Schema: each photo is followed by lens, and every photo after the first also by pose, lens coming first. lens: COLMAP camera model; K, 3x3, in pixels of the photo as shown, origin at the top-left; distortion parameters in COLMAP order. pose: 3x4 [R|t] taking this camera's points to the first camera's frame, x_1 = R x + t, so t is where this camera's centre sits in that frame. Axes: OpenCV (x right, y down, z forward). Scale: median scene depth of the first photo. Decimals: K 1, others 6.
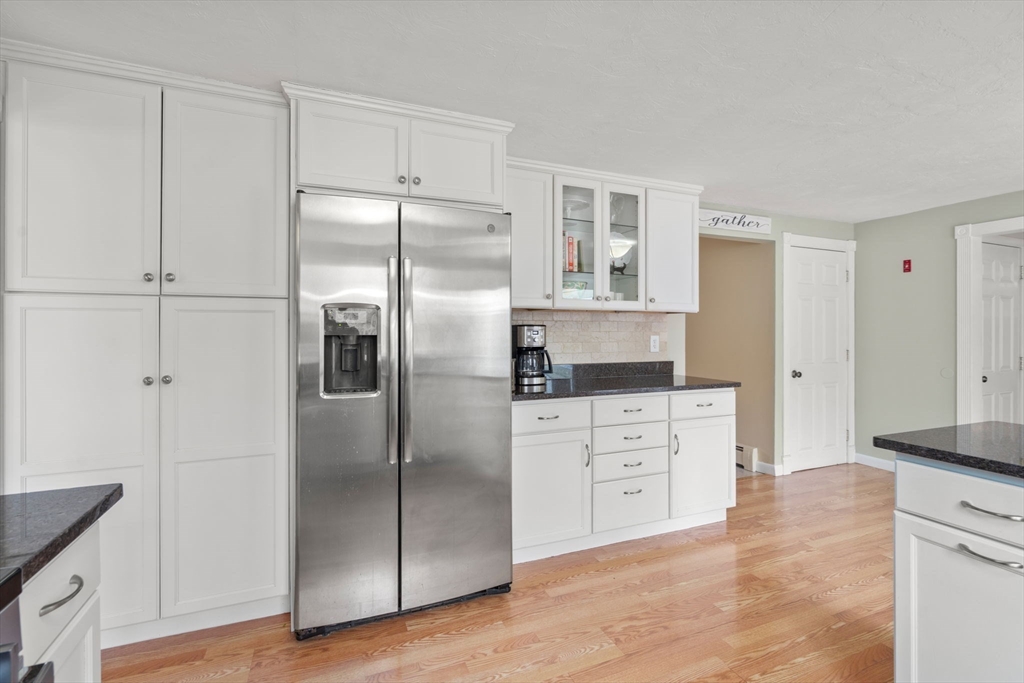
lens RADIAL K [[467.8, 0, 514.0], [0, 467.8, 331.3], [0, 0, 1]] dist [-0.001581, 0.000445]
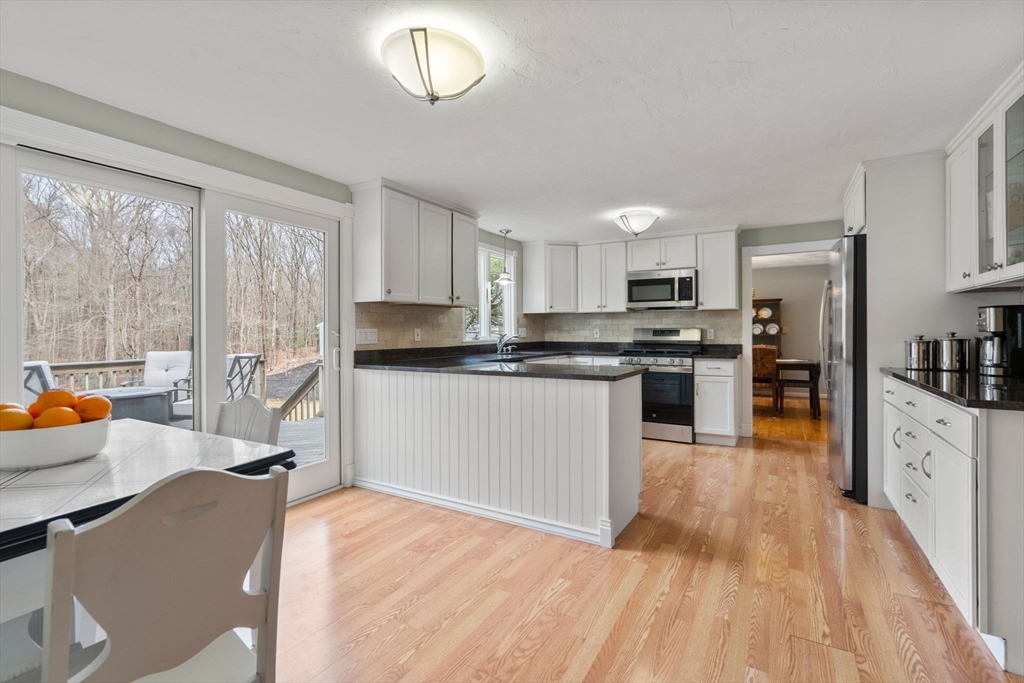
lens RADIAL K [[467.8, 0, 514.0], [0, 467.8, 331.3], [0, 0, 1]] dist [-0.001581, 0.000445]
pose [[-0.793244, 0.001768, -0.608901, 1.585255], [0.004214, 0.999988, -0.002587, 0.040957], [0.608889, -0.004618, -0.793242, 1.439249]]
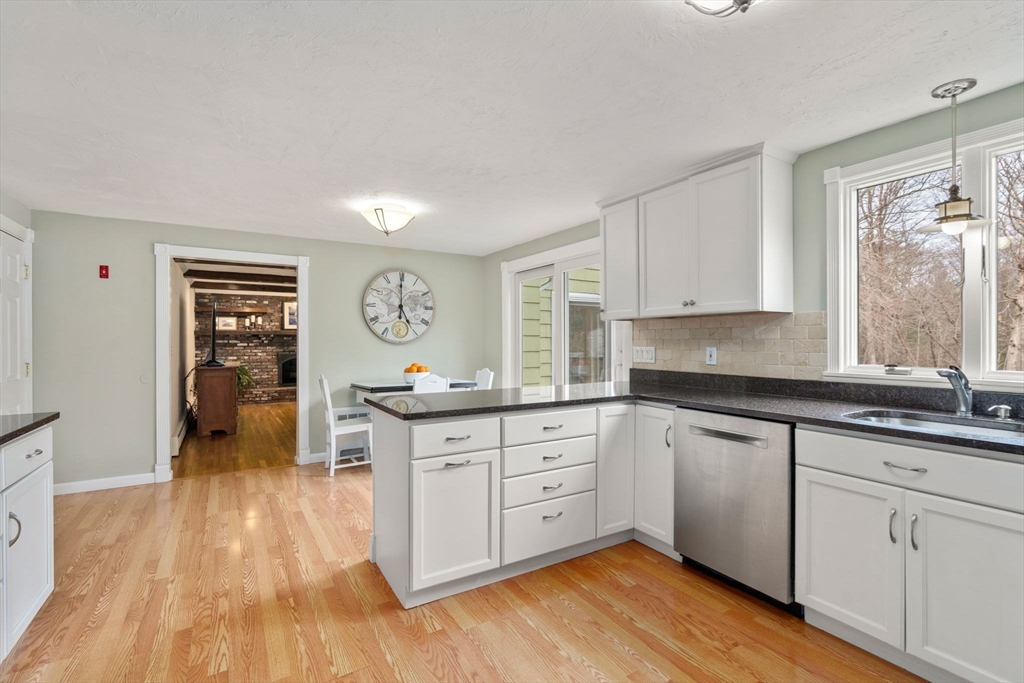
lens RADIAL K [[467.9, 0, 509.8], [0, 467.9, 341.1], [0, 0, 1]] dist [0.002707, 0.000232]
pose [[-0.151267, -0.005997, 0.988475, -0.419262], [0.001954, 0.999978, 0.006366, -0.002647], [-0.988491, 0.002894, -0.151252, 0.556029]]
